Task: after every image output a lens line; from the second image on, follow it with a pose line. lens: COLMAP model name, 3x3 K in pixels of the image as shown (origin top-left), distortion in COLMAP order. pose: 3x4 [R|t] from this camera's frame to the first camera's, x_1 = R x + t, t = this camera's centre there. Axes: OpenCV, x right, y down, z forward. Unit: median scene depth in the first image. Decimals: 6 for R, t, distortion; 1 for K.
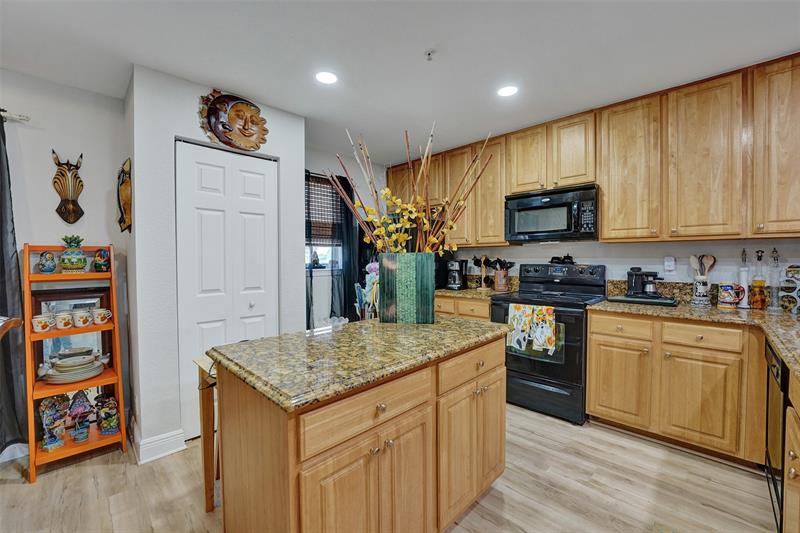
lens RADIAL K [[327.8, 0, 396.9], [0, 327.8, 265.4], [0, 0, 1]] dist [-0.033148, 0.003559]
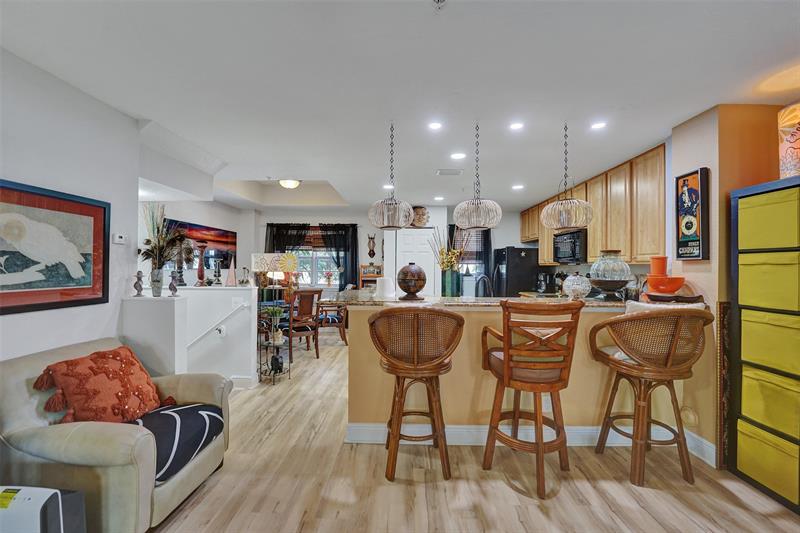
lens RADIAL K [[327.8, 0, 396.9], [0, 327.8, 265.4], [0, 0, 1]] dist [-0.033148, 0.003559]
pose [[0.679992, 0.008223, -0.733174, 1.279829], [-0.026872, 0.999545, -0.013713, -0.022956], [0.732727, 0.029027, 0.679903, -0.846288]]
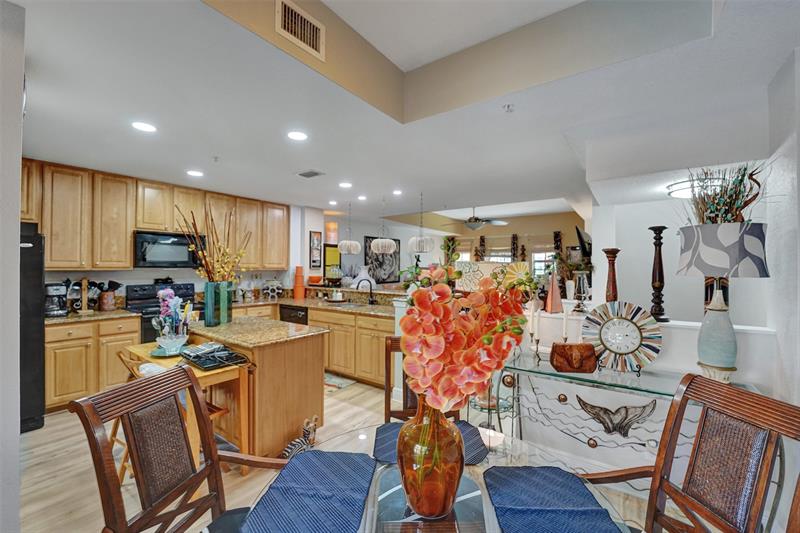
lens RADIAL K [[327.8, 0, 396.9], [0, 327.8, 265.4], [0, 0, 1]] dist [-0.033148, 0.003559]
pose [[-0.165081, 0.008015, 0.986247, -1.356514], [0.016938, 0.999843, -0.005290, -0.077713], [-0.986134, 0.015831, -0.165191, 0.324901]]
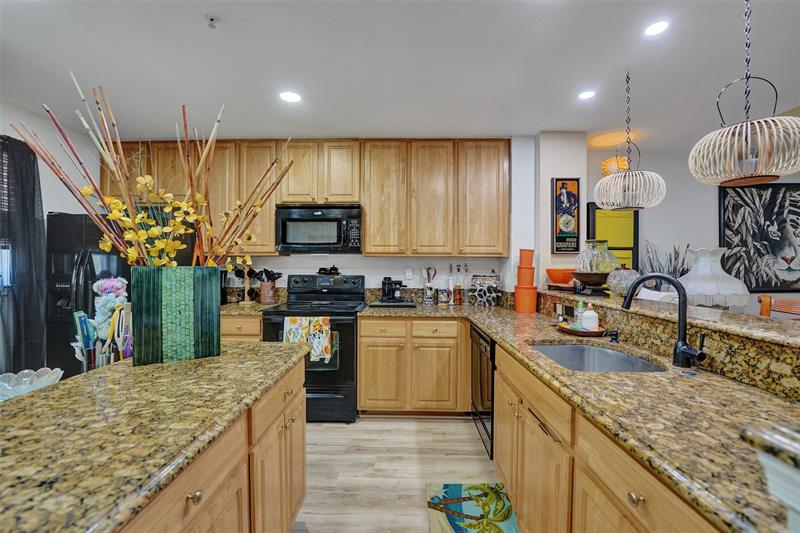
lens RADIAL K [[327.8, 0, 396.9], [0, 327.8, 265.4], [0, 0, 1]] dist [-0.033148, 0.003559]
pose [[0.714011, 0.004975, 0.700117, -0.109961], [0.008119, 0.999849, -0.015385, -0.021551], [-0.700087, 0.016670, 0.713863, 0.104803]]
